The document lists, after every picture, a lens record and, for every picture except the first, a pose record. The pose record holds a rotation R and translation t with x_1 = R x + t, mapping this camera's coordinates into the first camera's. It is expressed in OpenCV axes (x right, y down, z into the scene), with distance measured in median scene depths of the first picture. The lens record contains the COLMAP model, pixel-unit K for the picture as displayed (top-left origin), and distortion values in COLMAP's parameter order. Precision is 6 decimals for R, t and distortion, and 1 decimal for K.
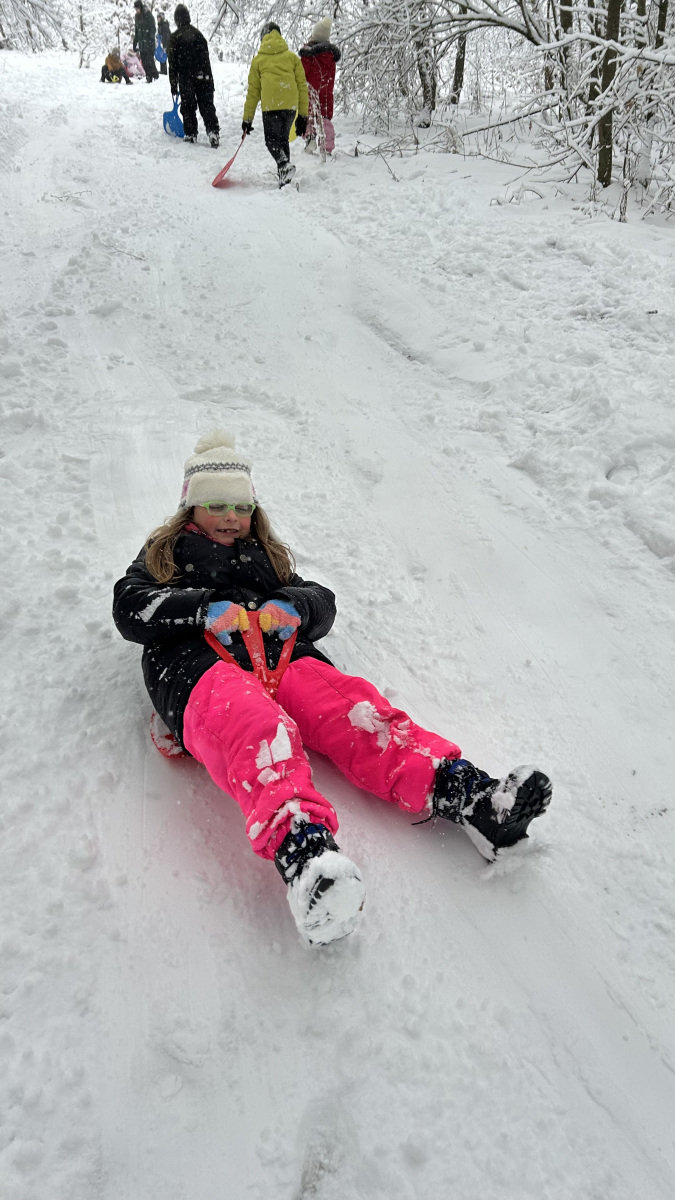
lens RADIAL K [[903.0, 0, 347.1], [0, 903.0, 618.0], [0, 0, 1]] dist [0.070402, -0.083331]
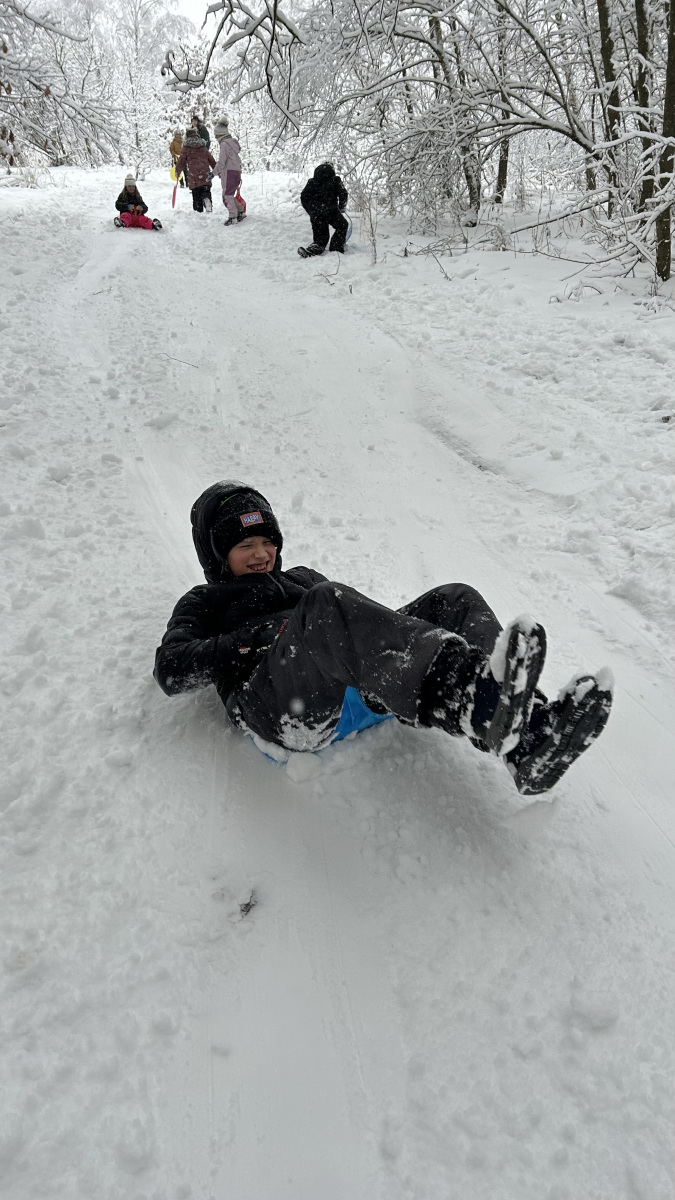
lens RADIAL K [[903.0, 0, 344.4], [0, 903.0, 617.1], [0, 0, 1]] dist [0.070402, -0.083331]
pose [[0.998725, -0.008646, -0.049739, -0.024514], [0.004234, 0.996099, -0.088140, -0.045811], [0.050307, 0.087817, 0.994866, 0.068261]]
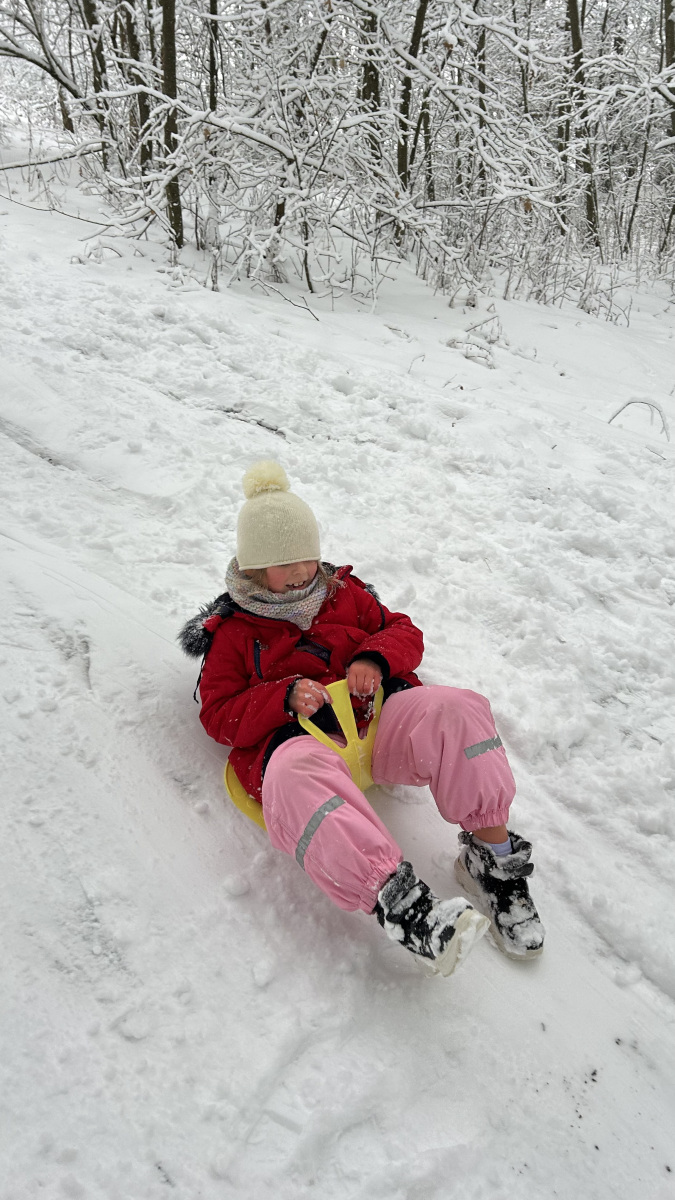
lens RADIAL K [[903.0, 0, 355.0], [0, 903.0, 614.2], [0, 0, 1]] dist [0.070402, -0.083331]
pose [[0.879505, -0.117386, 0.461184, -0.080811], [0.131653, 0.991295, 0.001245, -0.100835], [-0.457316, 0.059621, 0.887304, 0.123084]]
